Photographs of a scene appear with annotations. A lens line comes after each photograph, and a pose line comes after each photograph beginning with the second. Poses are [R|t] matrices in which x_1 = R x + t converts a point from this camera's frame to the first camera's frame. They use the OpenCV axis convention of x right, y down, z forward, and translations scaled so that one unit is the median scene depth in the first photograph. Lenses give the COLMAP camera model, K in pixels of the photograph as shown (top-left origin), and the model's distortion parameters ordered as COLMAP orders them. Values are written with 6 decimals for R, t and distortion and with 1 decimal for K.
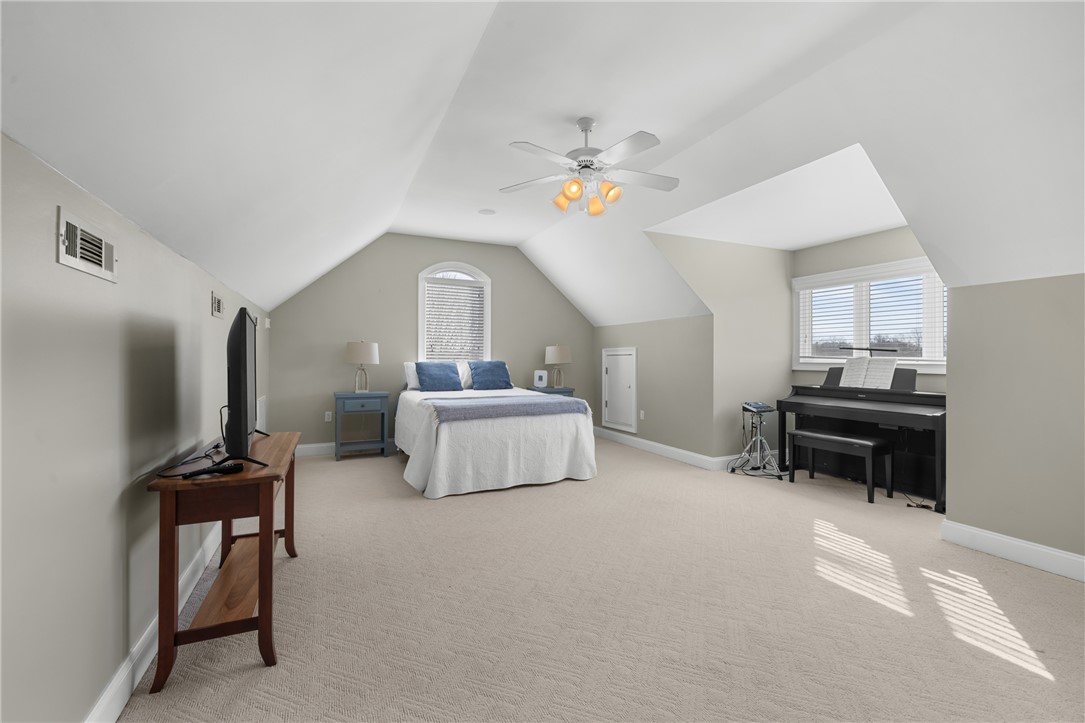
lens RADIAL K [[468.6, 0, 539.5], [0, 468.6, 375.9], [0, 0, 1]] dist [-0.000763, -0.000139]
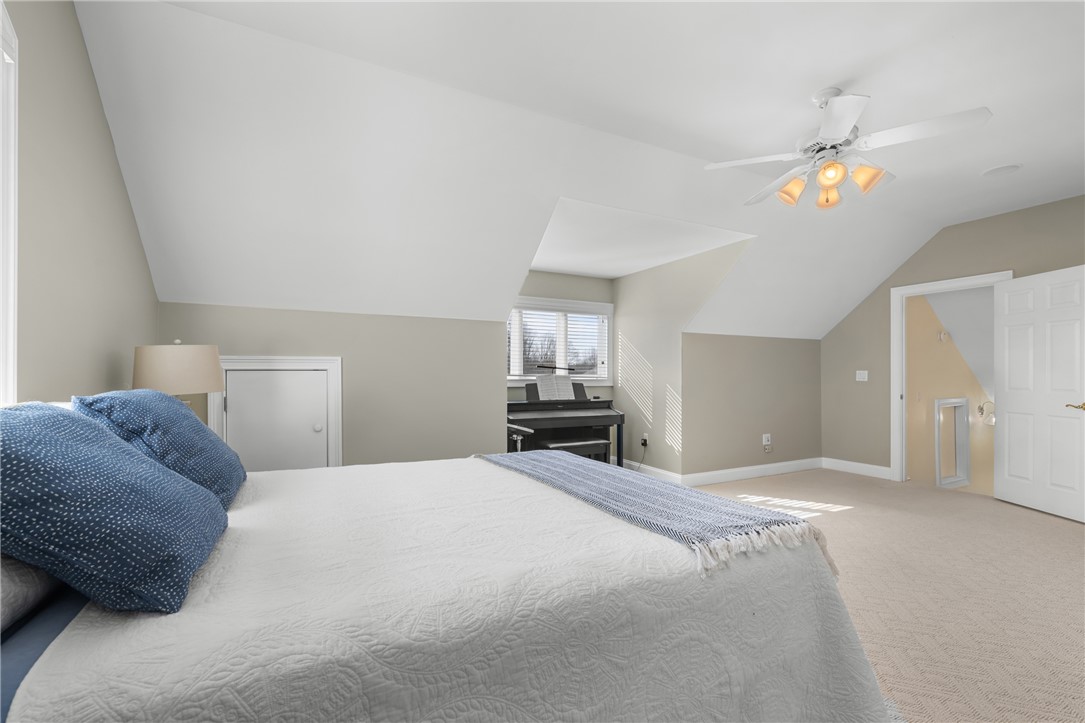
lens RADIAL K [[468.6, 0, 539.5], [0, 468.6, 375.9], [0, 0, 1]] dist [-0.000763, -0.000139]
pose [[-0.046569, -0.009431, 0.998871, -0.540245], [0.031473, 0.999445, 0.010904, -0.053401], [-0.998419, 0.031946, -0.046246, 1.137112]]
